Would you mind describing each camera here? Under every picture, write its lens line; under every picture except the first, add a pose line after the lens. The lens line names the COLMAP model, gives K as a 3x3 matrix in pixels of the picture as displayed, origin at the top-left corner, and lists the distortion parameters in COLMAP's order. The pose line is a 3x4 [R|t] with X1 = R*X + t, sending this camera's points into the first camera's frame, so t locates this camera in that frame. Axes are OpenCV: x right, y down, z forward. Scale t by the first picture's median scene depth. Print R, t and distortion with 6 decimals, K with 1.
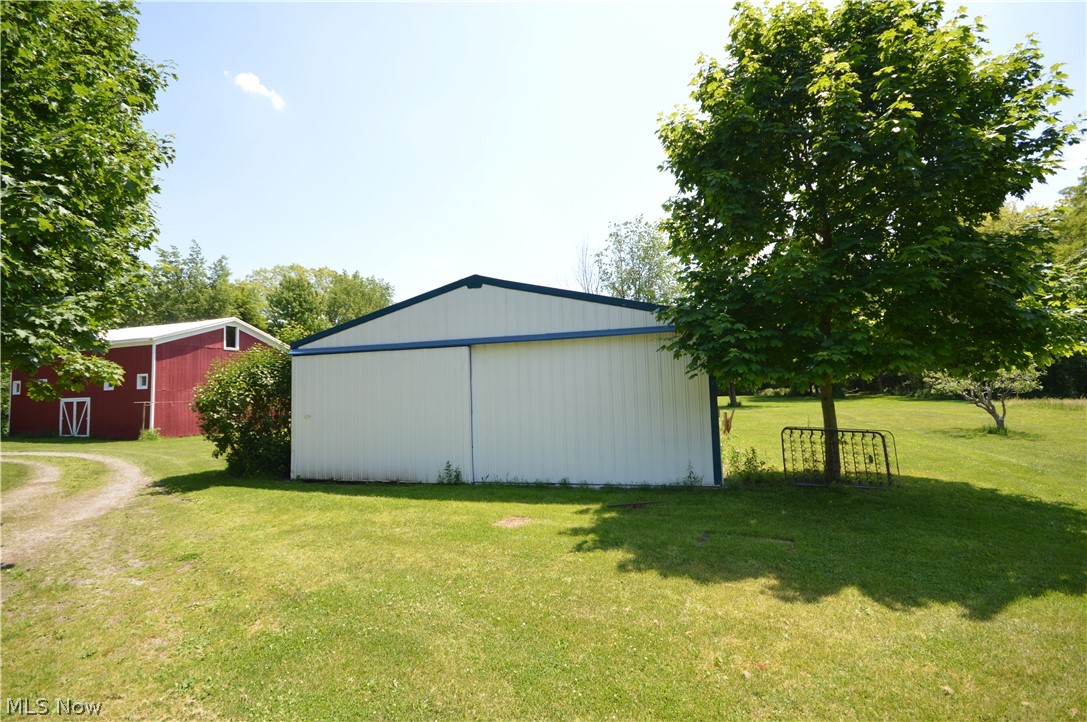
lens RADIAL K [[485.2, 0, 543.5], [0, 485.2, 361.0], [0, 0, 1]] dist [-0.011538, -0.000165]
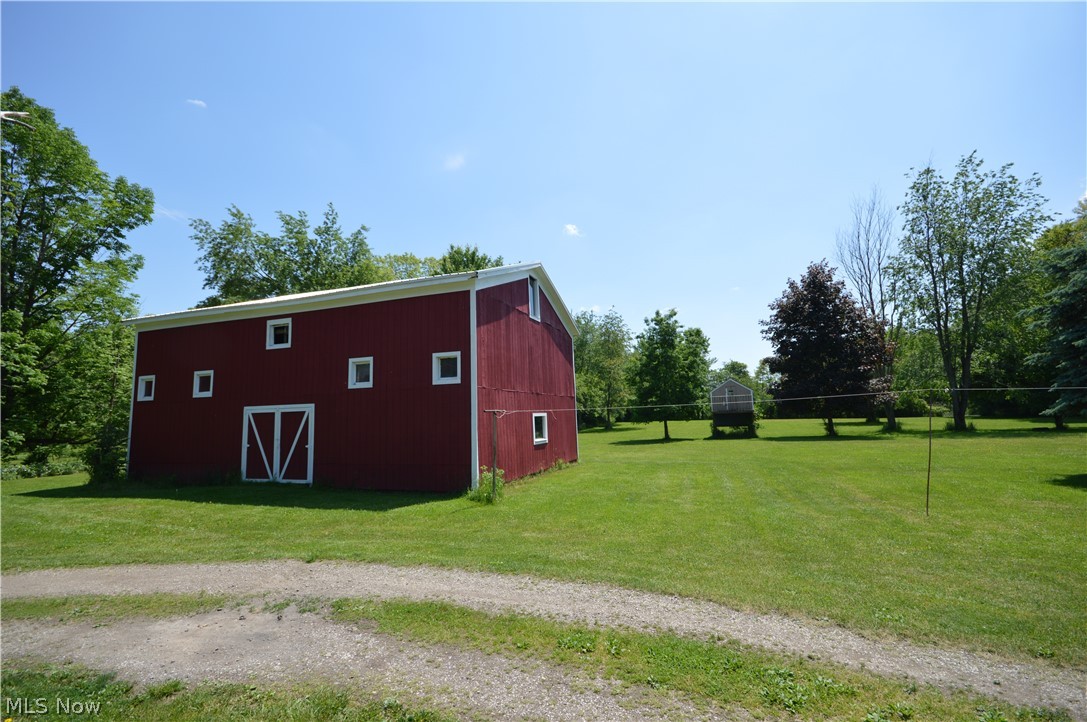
lens RADIAL K [[463.6, 0, 543.5], [0, 463.6, 361.0], [0, 0, 1]] dist [-0.000304, -0.000011]
pose [[0.999916, -0.003612, -0.012469, -0.681882], [0.003124, 0.999236, -0.038961, 0.049514], [0.012600, 0.038919, 0.999163, 0.506530]]
